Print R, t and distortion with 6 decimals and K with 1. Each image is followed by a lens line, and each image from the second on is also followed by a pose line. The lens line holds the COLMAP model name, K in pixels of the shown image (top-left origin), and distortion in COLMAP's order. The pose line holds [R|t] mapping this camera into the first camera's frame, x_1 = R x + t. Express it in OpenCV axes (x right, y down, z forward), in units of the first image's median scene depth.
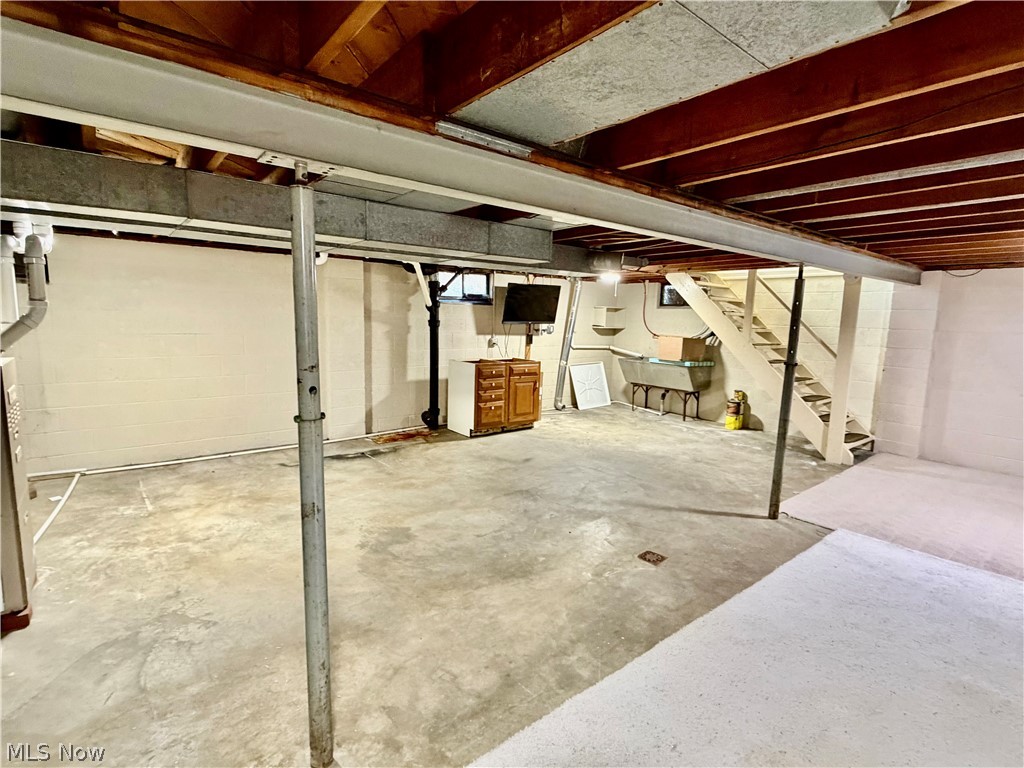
lens RADIAL K [[504.1, 0, 507.7], [0, 504.1, 382.9], [0, 0, 1]] dist [0.003027, 0.000371]
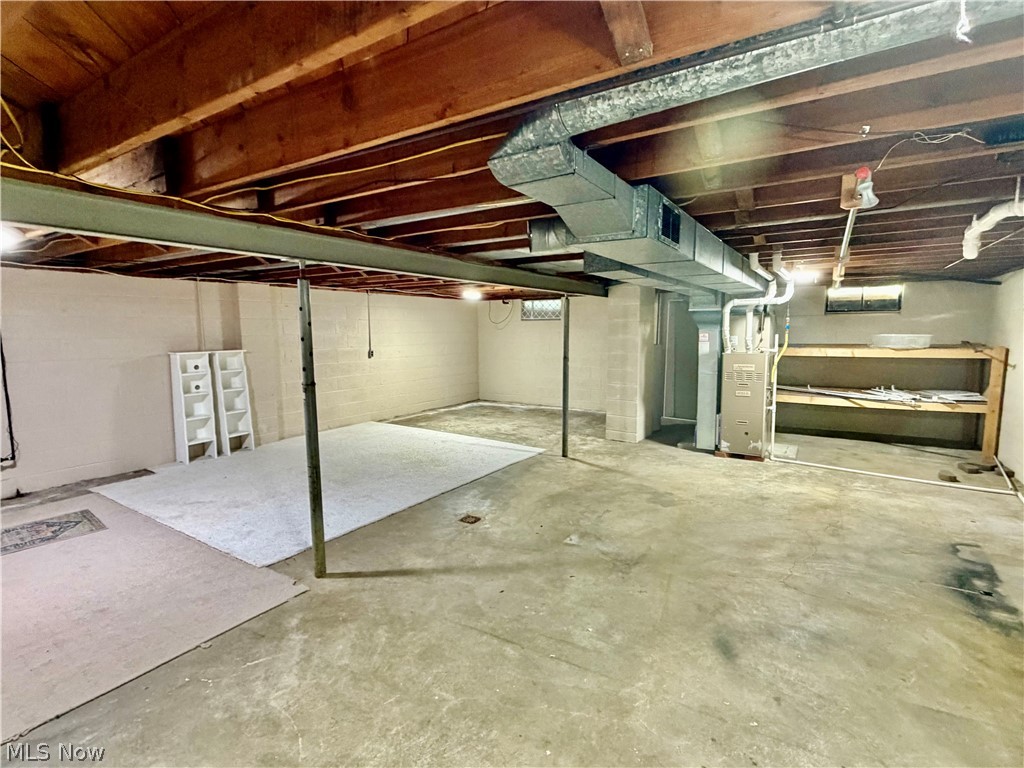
lens RADIAL K [[504.1, 0, 507.7], [0, 504.1, 382.9], [0, 0, 1]] dist [0.003027, 0.000371]
pose [[-0.948407, 0.015329, -0.316685, 0.529420], [-0.059082, 0.972791, 0.224025, -0.244406], [0.311502, 0.231177, -0.921696, 1.891484]]
